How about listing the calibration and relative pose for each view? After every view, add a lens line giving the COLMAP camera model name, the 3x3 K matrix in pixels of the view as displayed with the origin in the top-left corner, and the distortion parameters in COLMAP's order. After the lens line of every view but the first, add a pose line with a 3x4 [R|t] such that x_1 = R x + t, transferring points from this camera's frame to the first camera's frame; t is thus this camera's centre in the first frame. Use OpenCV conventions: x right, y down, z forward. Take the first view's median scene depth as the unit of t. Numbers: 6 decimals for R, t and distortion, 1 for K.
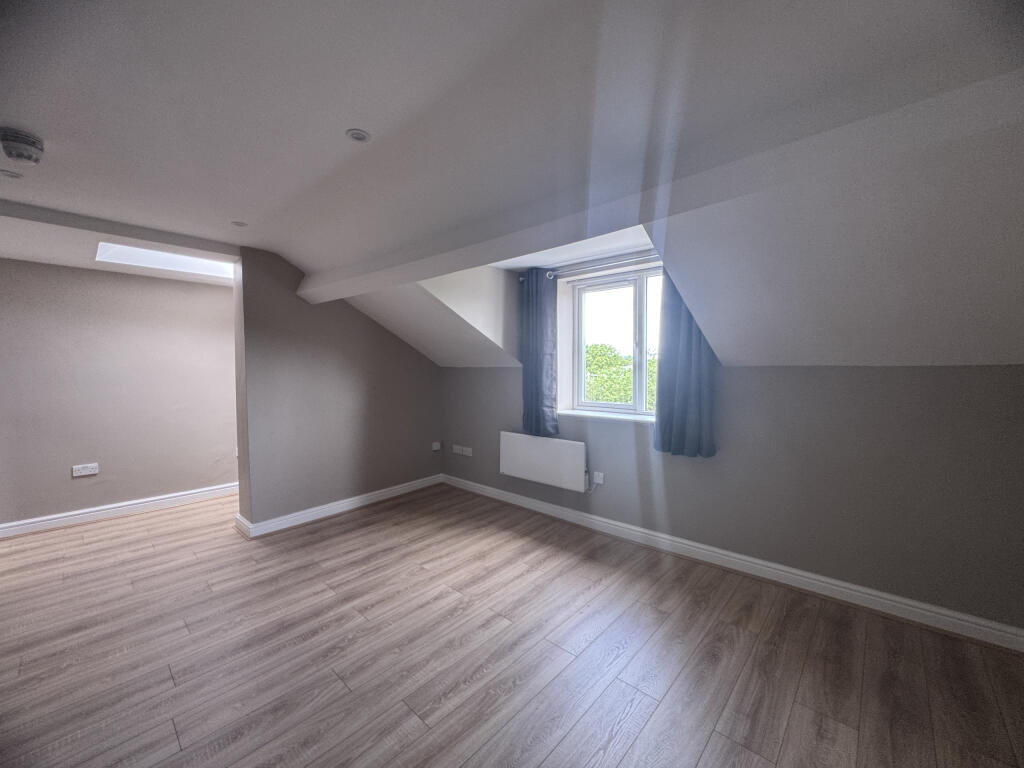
lens RADIAL K [[407.0, 0, 515.8], [0, 407.0, 378.3], [0, 0, 1]] dist [-0.000527, -0.000380]
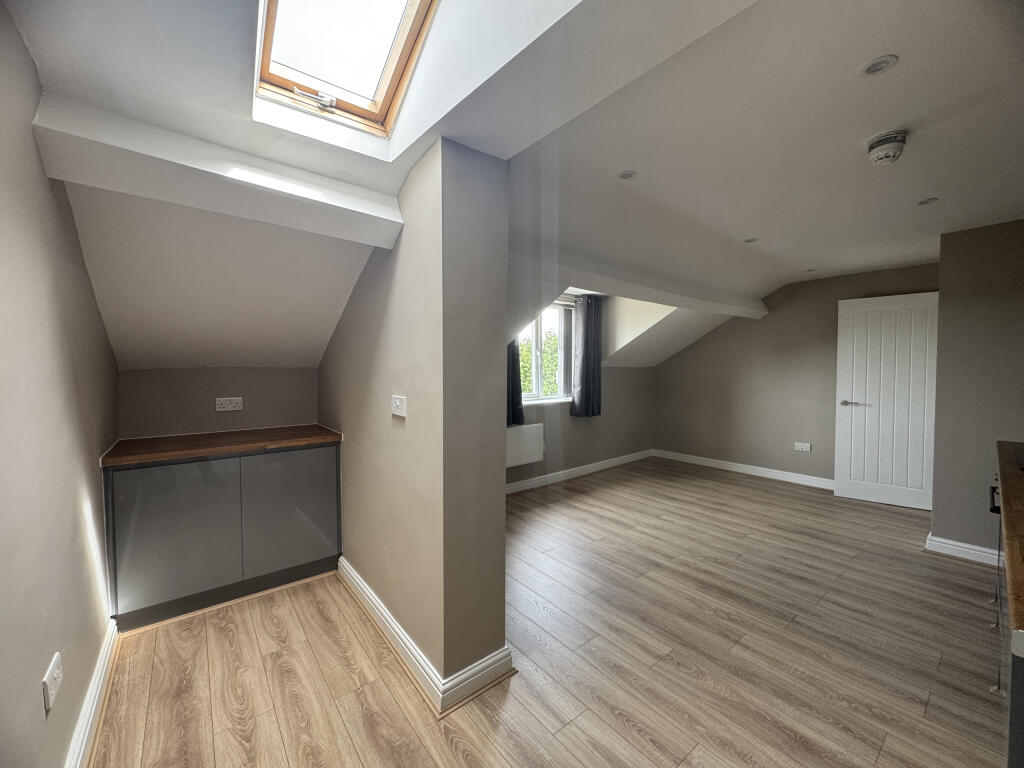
lens RADIAL K [[407.0, 0, 514.7], [0, 407.0, 384.0], [0, 0, 1]] dist [-0.000527, -0.000380]
pose [[0.150617, -0.038806, 0.987830, -1.600422], [0.023142, 0.999094, 0.035720, -0.030455], [-0.988321, 0.017481, 0.151378, 1.209167]]
